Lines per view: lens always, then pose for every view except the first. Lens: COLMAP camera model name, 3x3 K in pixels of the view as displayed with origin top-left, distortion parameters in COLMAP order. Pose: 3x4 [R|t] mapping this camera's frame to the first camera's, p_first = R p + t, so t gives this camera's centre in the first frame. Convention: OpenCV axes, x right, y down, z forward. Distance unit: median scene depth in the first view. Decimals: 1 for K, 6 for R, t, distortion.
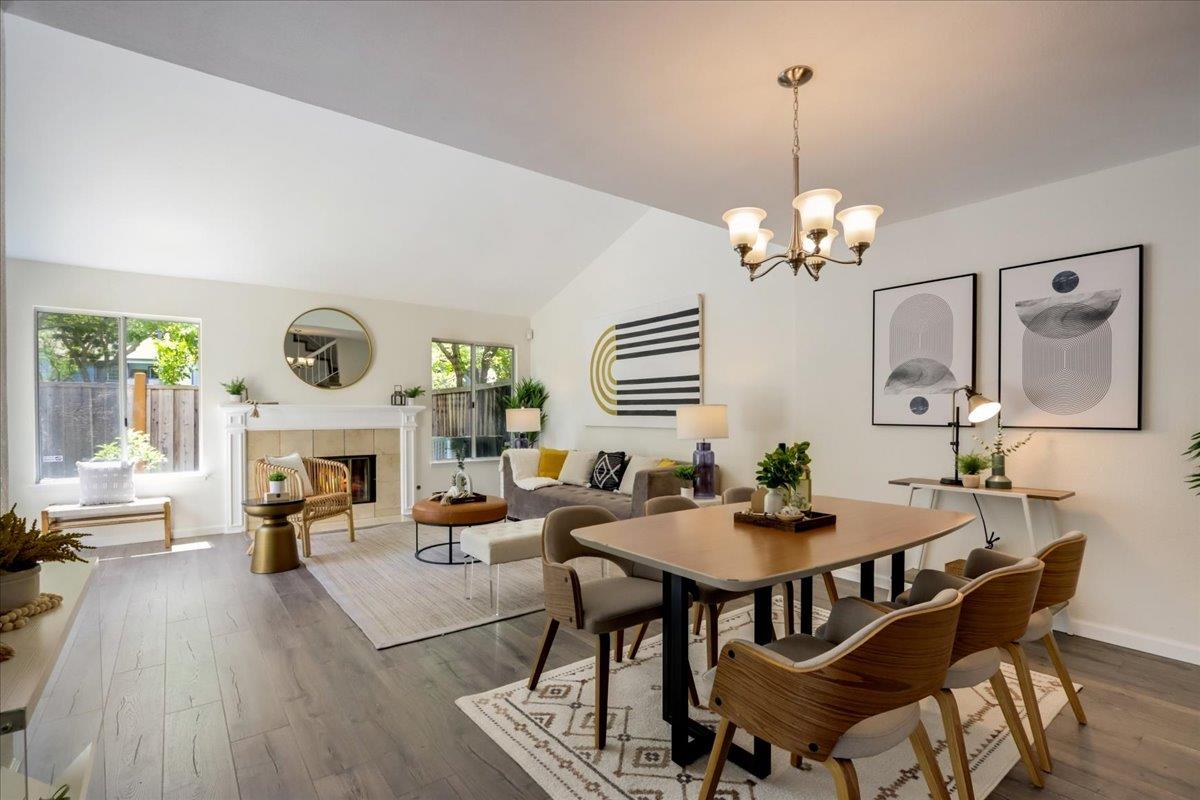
lens RADIAL K [[561.4, 0, 603.9], [0, 561.4, 423.2], [0, 0, 1]] dist [-0.011150, 0.000693]
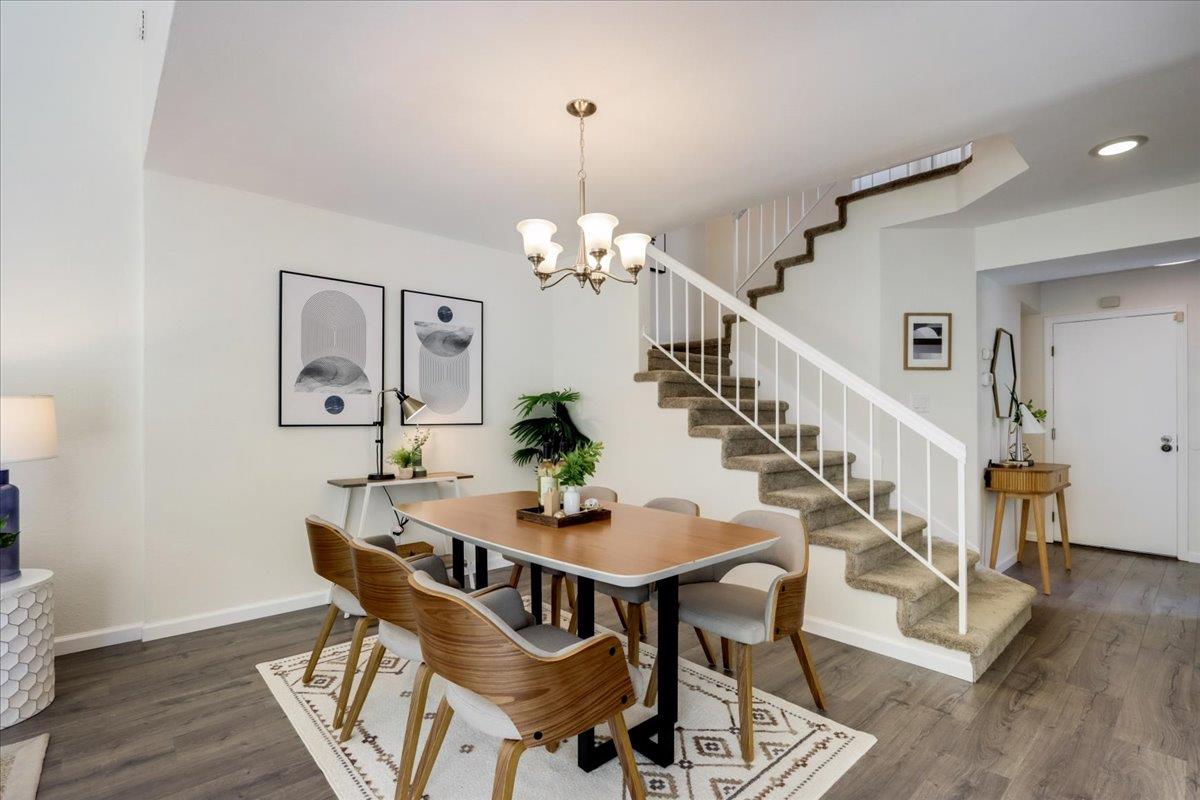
lens RADIAL K [[557.6, 0, 602.7], [0, 557.6, 415.3], [0, 0, 1]] dist [-0.014387, -0.000132]
pose [[-0.083581, -0.001618, 0.996500, -0.366461], [0.015286, 0.999879, 0.002906, -0.007899], [-0.996384, 0.015475, -0.083546, 0.518146]]
